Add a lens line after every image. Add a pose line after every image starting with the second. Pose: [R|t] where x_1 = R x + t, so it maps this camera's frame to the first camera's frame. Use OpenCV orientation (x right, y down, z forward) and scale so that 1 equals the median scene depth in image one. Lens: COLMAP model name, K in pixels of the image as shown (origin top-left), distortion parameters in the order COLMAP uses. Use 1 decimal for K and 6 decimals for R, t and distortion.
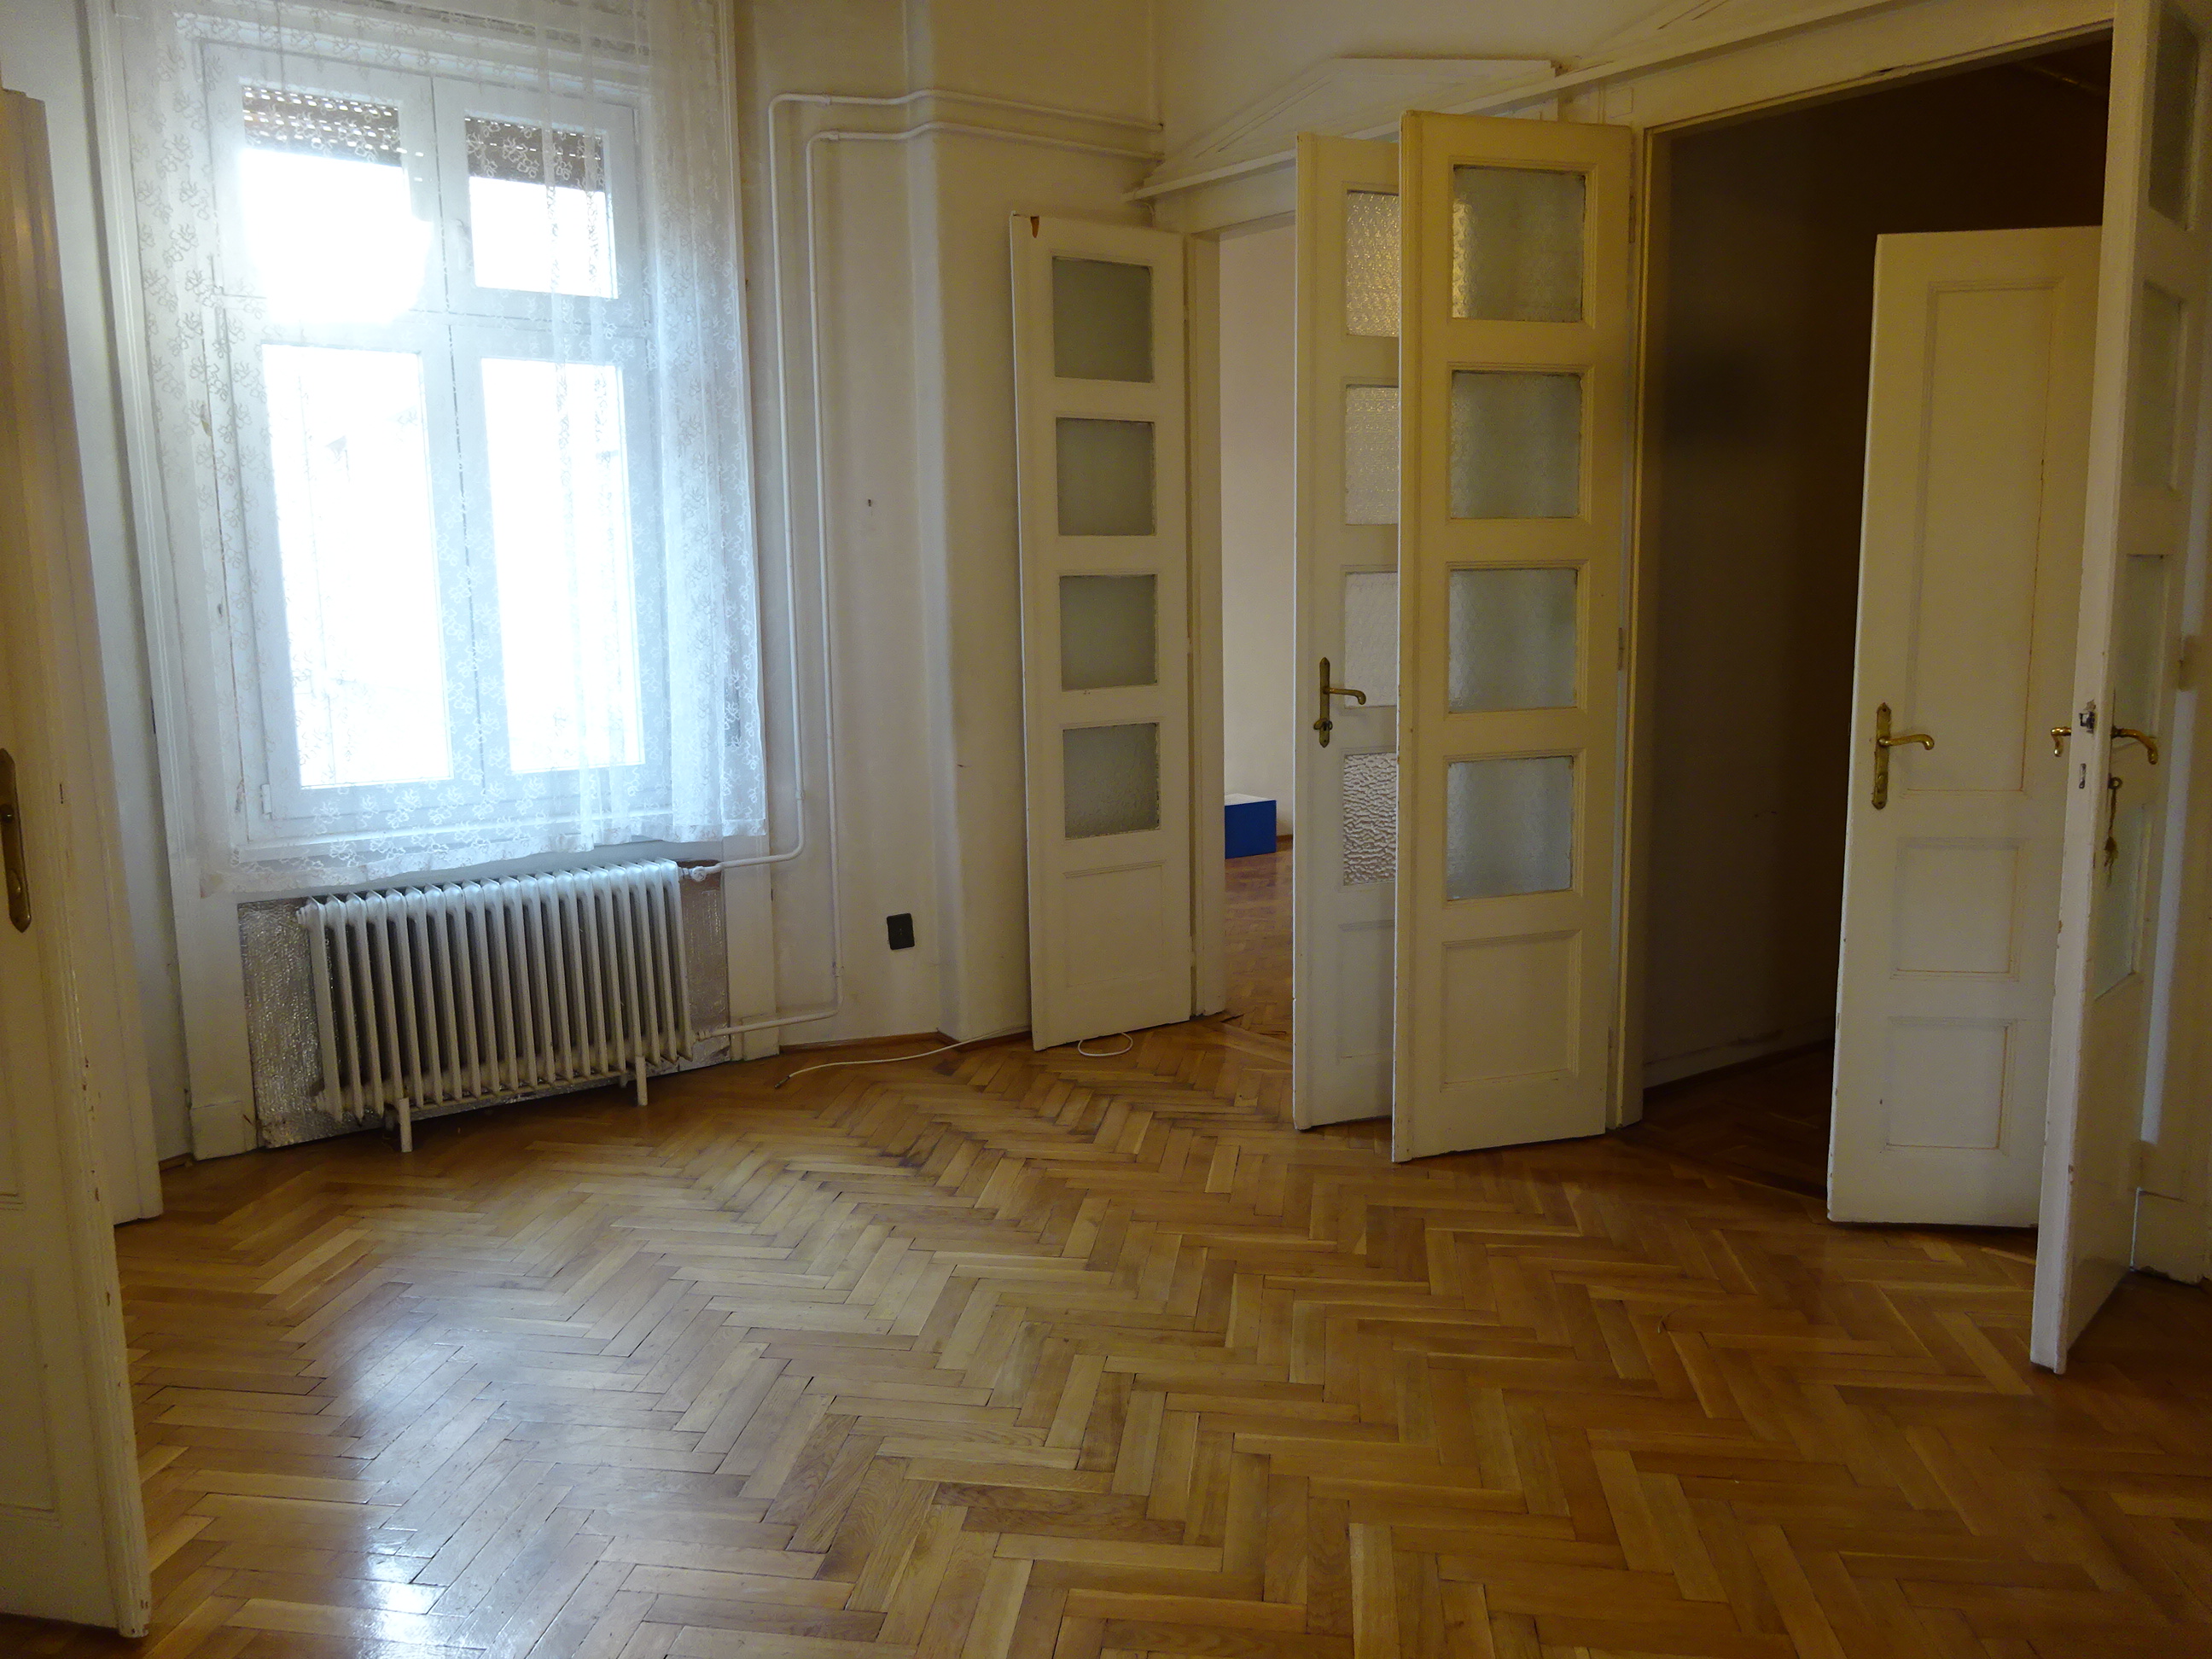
lens RADIAL K [[1622.1, 0, 1104.2], [0, 1622.1, 825.8], [0, 0, 1]] dist [0.007792, -0.014082]
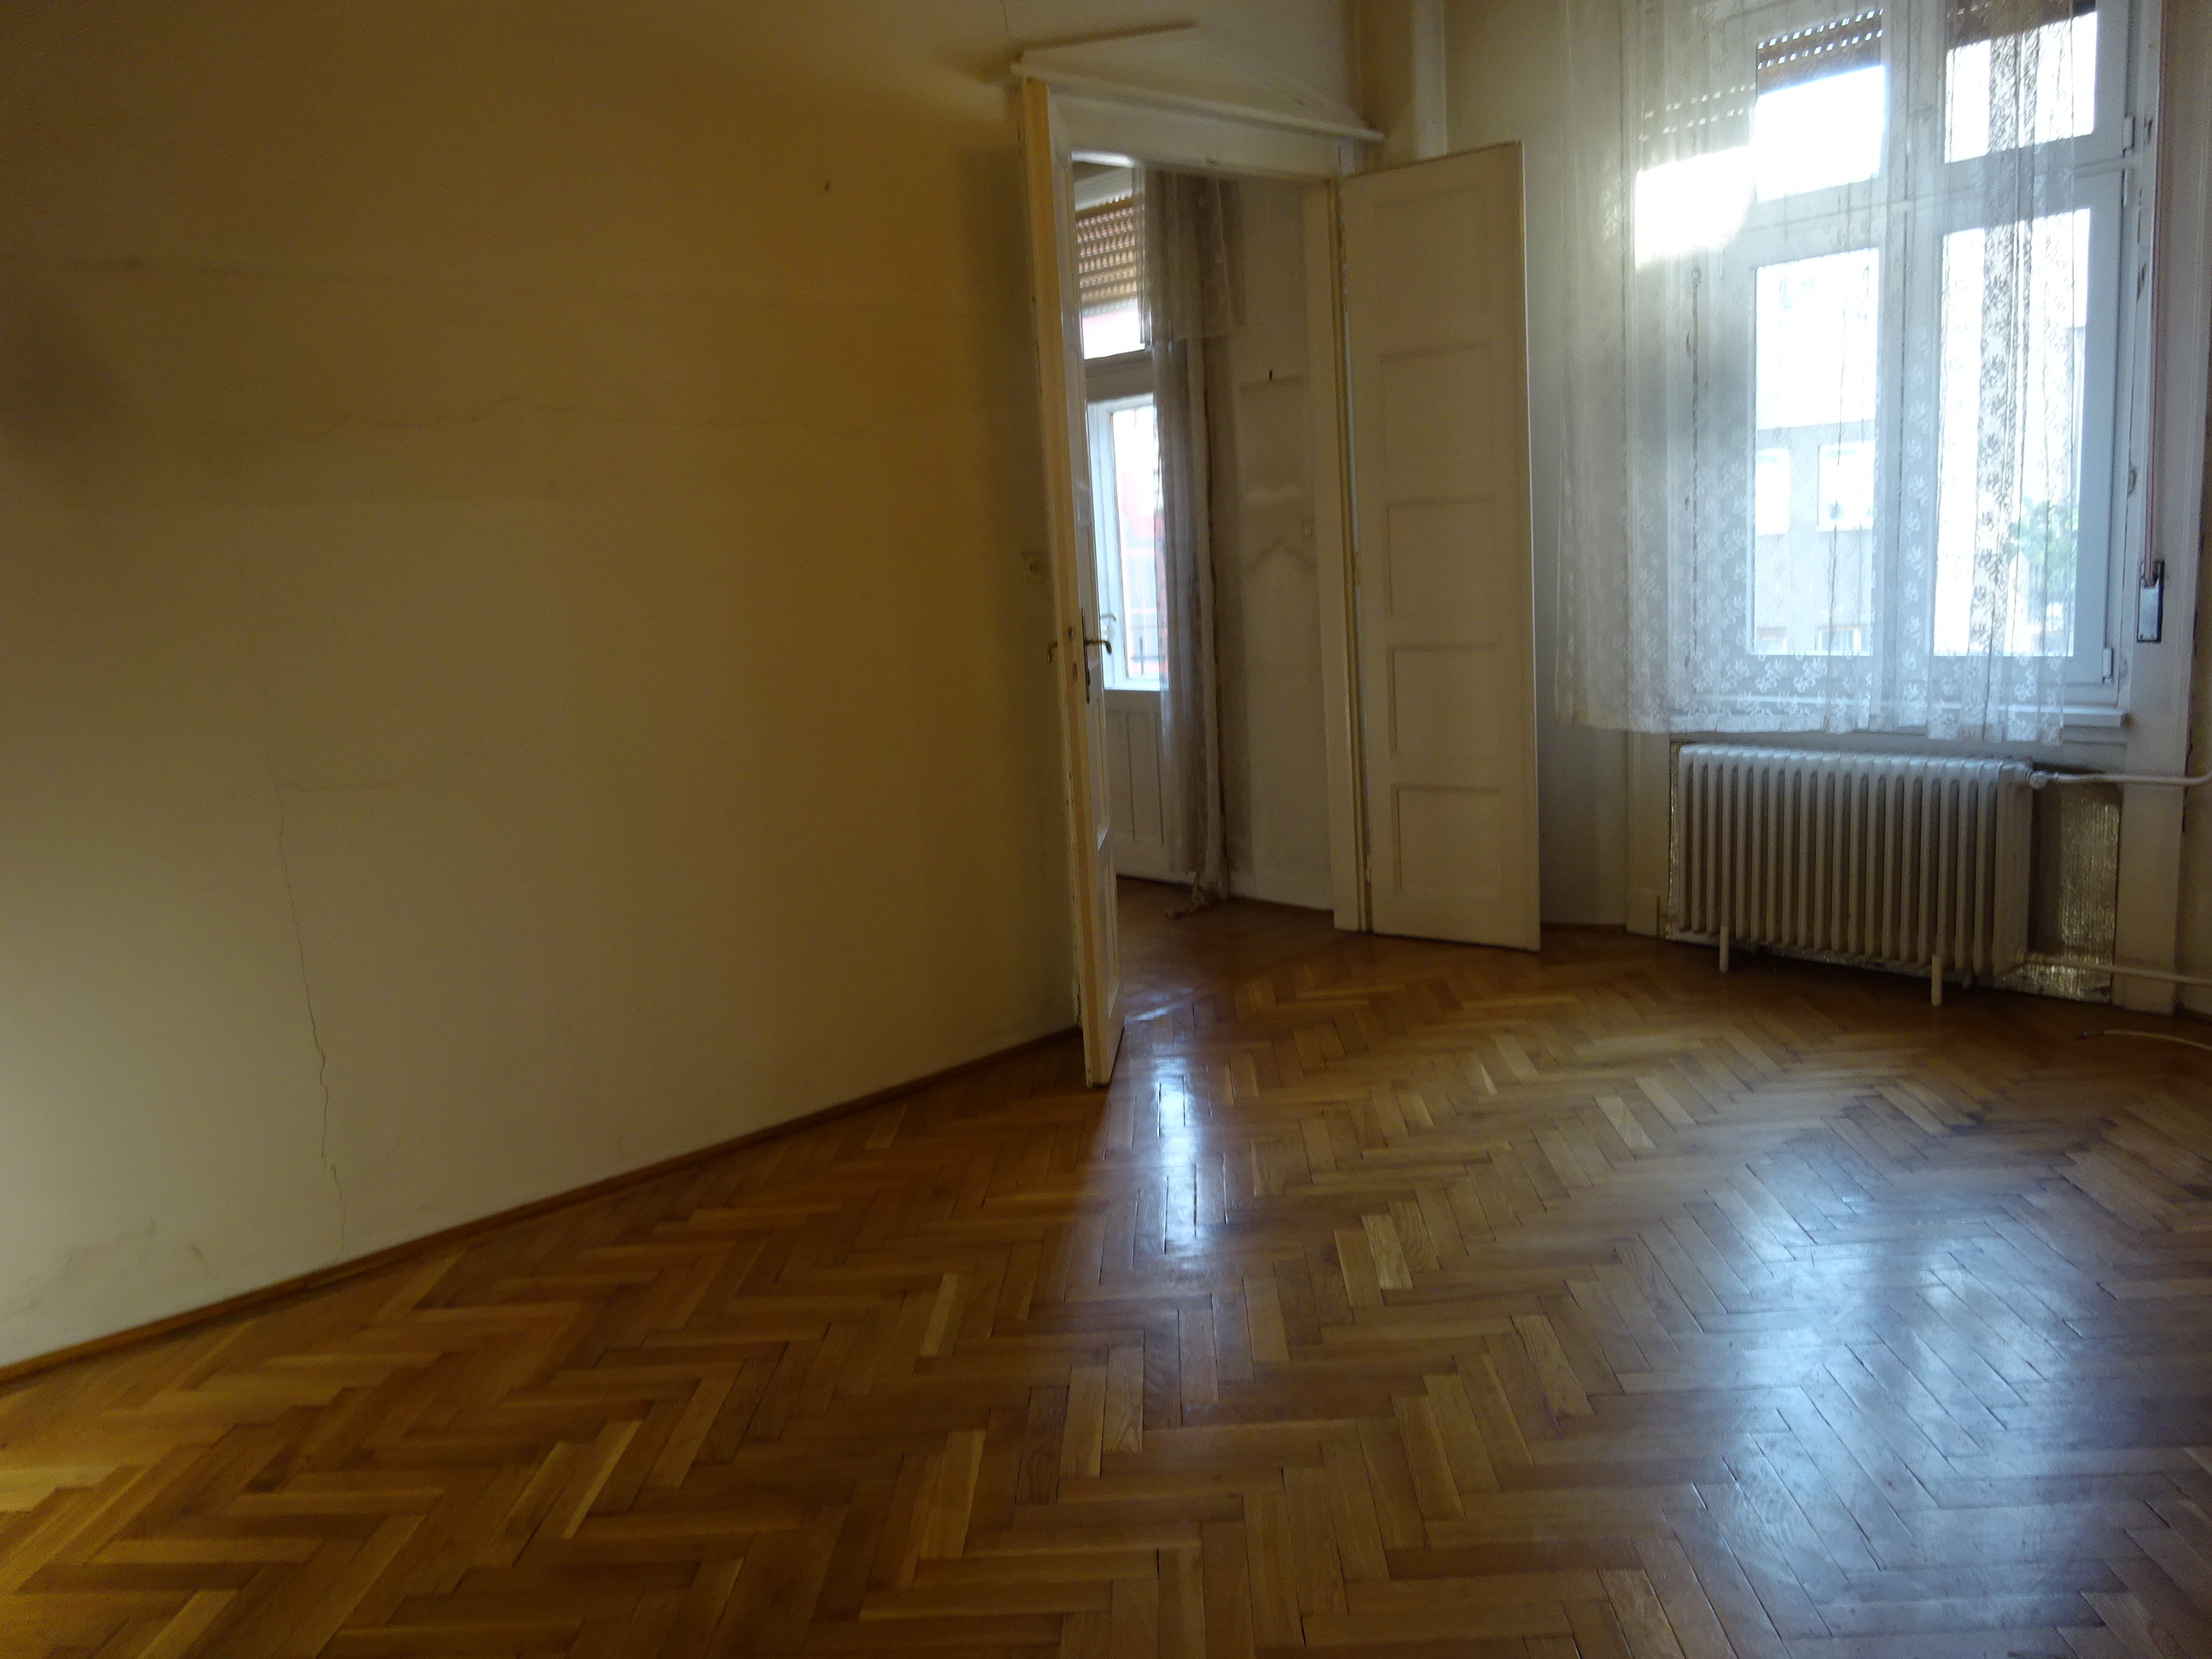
lens RADIAL K [[1622.1, 0, 1104.2], [0, 1622.1, 825.8], [0, 0, 1]] dist [0.007792, -0.014082]
pose [[0.094103, 0.171972, -0.980597, 0.643777], [-0.076815, 0.983286, 0.165072, -0.059193], [0.992595, 0.059791, 0.105740, 0.424061]]
